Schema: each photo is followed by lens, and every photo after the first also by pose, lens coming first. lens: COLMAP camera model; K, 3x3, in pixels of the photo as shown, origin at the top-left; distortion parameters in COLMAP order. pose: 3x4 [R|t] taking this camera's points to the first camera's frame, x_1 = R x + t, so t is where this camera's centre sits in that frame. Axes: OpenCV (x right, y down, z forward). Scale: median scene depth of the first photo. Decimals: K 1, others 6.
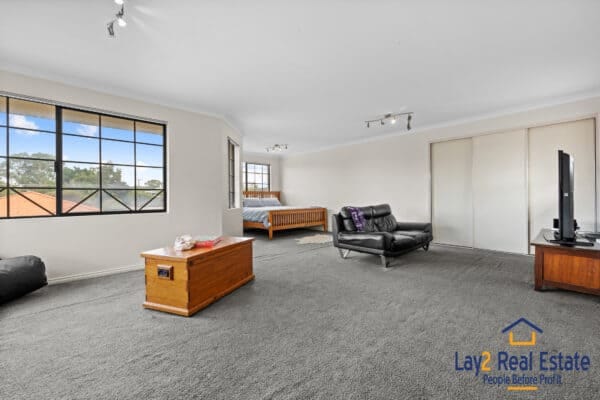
lens RADIAL K [[243.2, 0, 305.3], [0, 243.2, 197.6], [0, 0, 1]] dist [-0.002973, -0.000255]
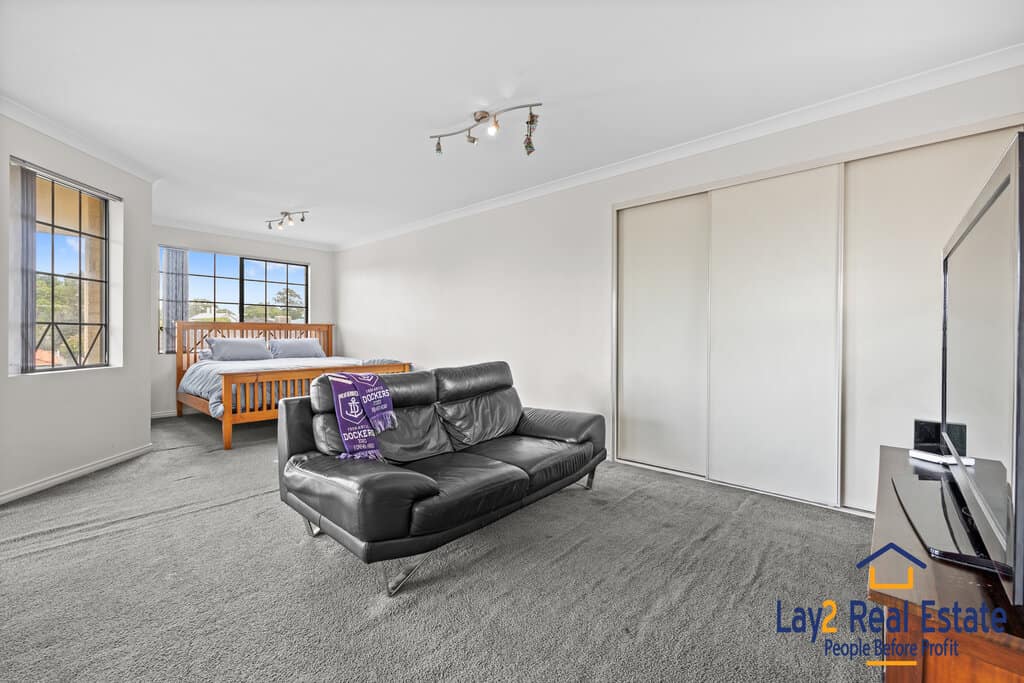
lens RADIAL K [[415.0, 0, 515.5], [0, 415.0, 336.3], [0, 0, 1]] dist [-0.002973, -0.000255]
pose [[0.995386, 0.015169, 0.094745, 0.319708], [-0.015360, 0.999881, 0.001294, -0.016342], [-0.094714, -0.002743, 0.995501, 0.370266]]
